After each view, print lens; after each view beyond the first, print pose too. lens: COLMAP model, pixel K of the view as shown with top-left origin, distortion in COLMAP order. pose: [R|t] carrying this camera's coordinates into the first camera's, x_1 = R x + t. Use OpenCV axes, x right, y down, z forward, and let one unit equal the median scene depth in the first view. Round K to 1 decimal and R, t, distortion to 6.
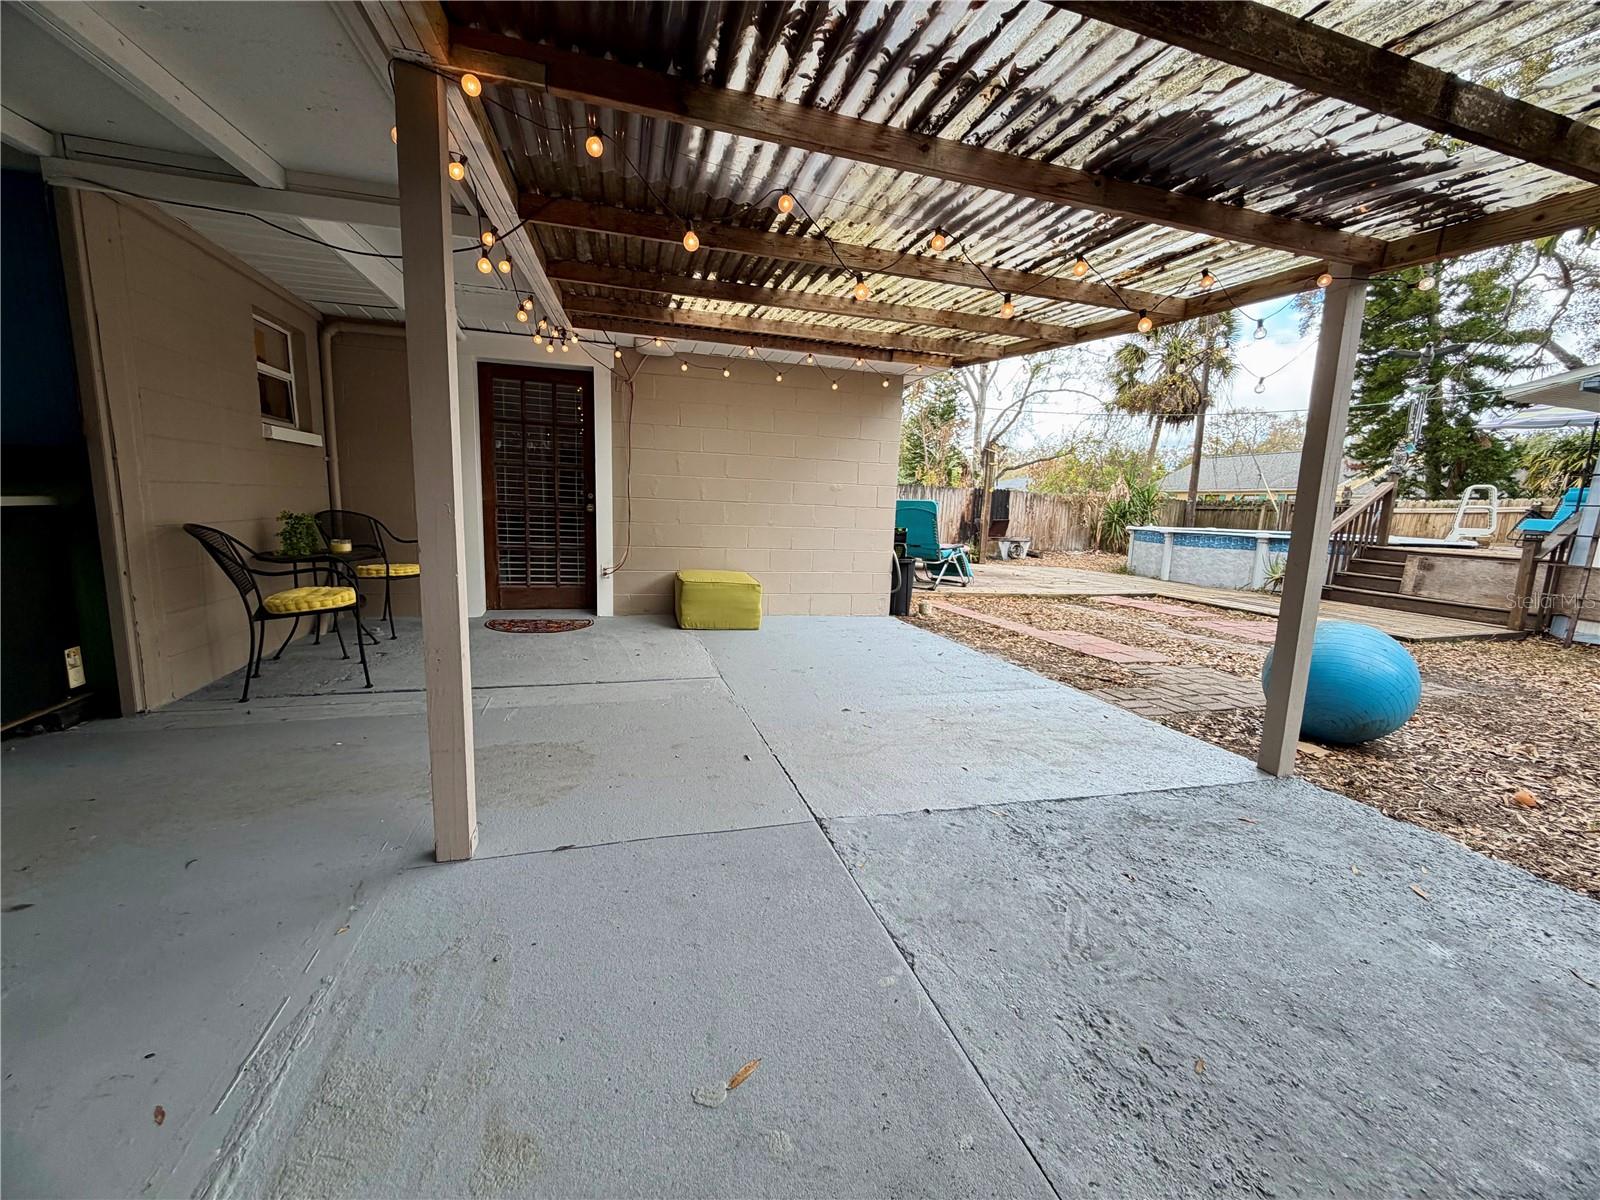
lens RADIAL K [[638.1, 0, 798.4], [0, 638.1, 602.8], [0, 0, 1]] dist [-0.000937, 0.000002]
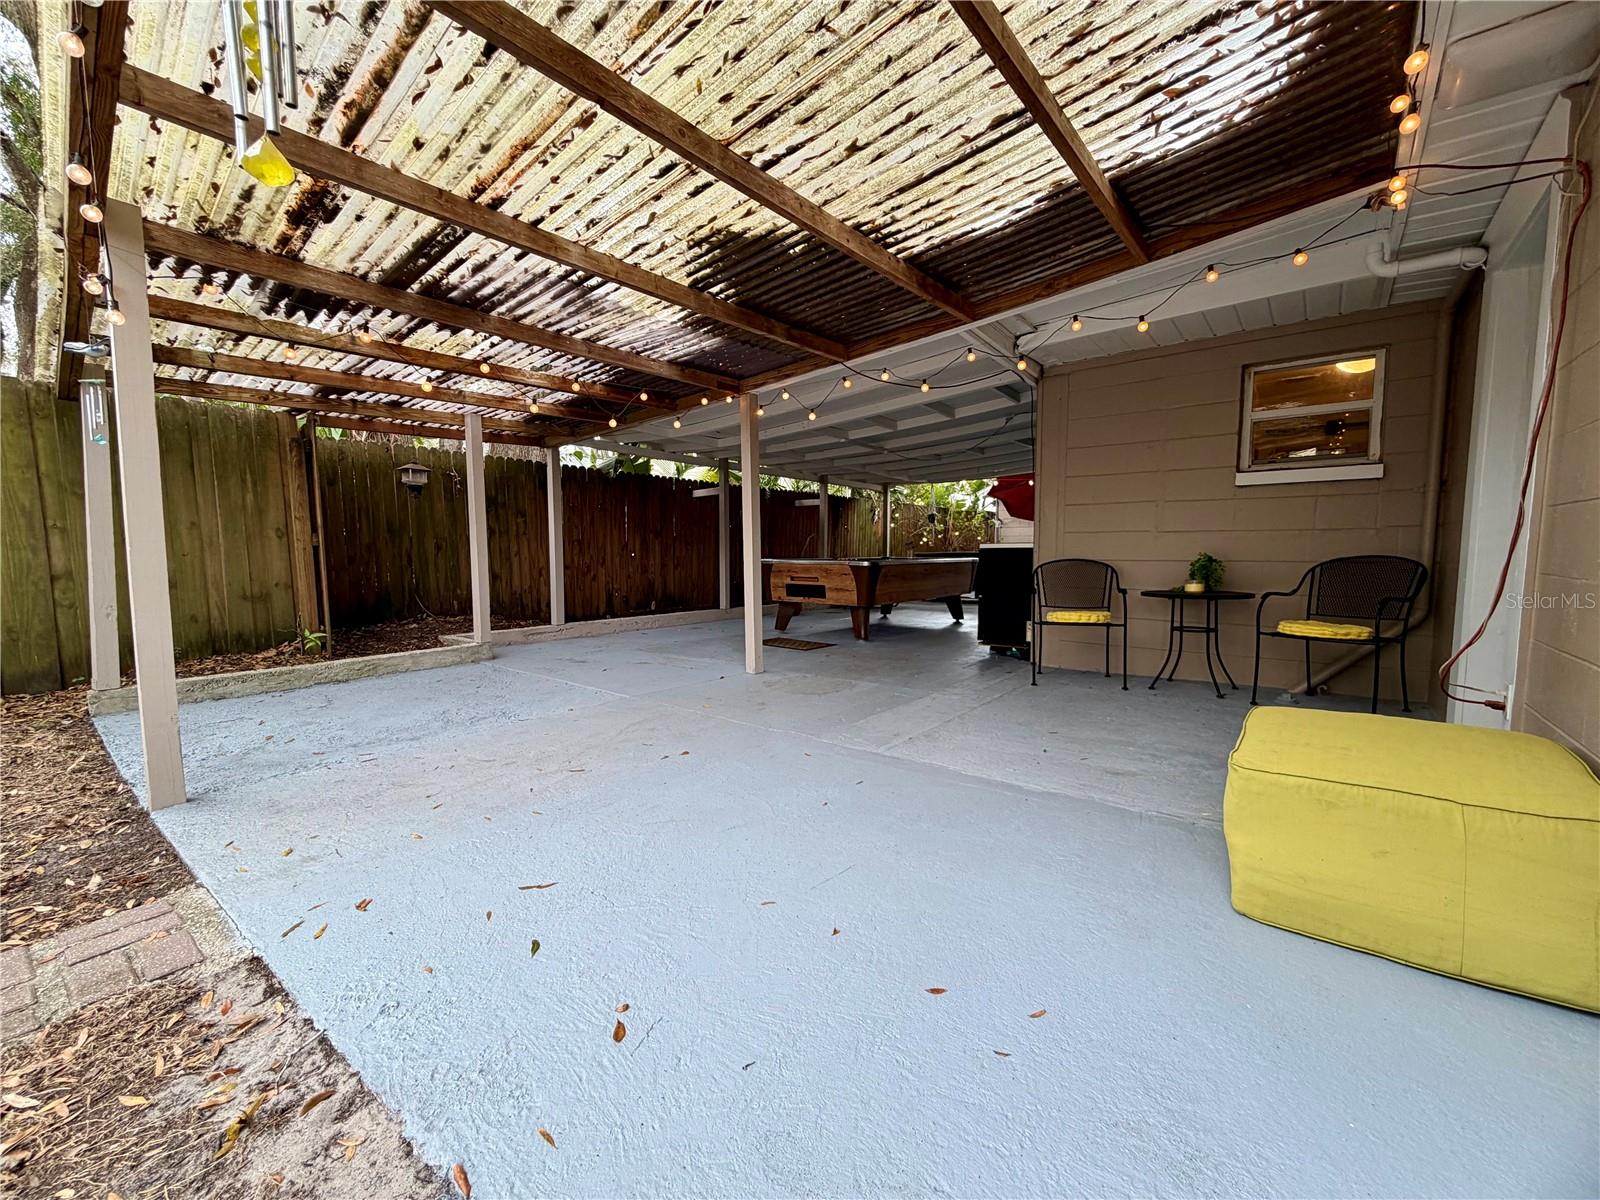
lens RADIAL K [[638.1, 0, 805.6], [0, 638.1, 605.4], [0, 0, 1]] dist [-0.000937, 0.000002]
pose [[-0.812649, 0.018610, -0.582456, 0.176159], [-0.114726, 0.974820, 0.191214, -0.085922], [0.571349, 0.222213, -0.790052, 0.686737]]
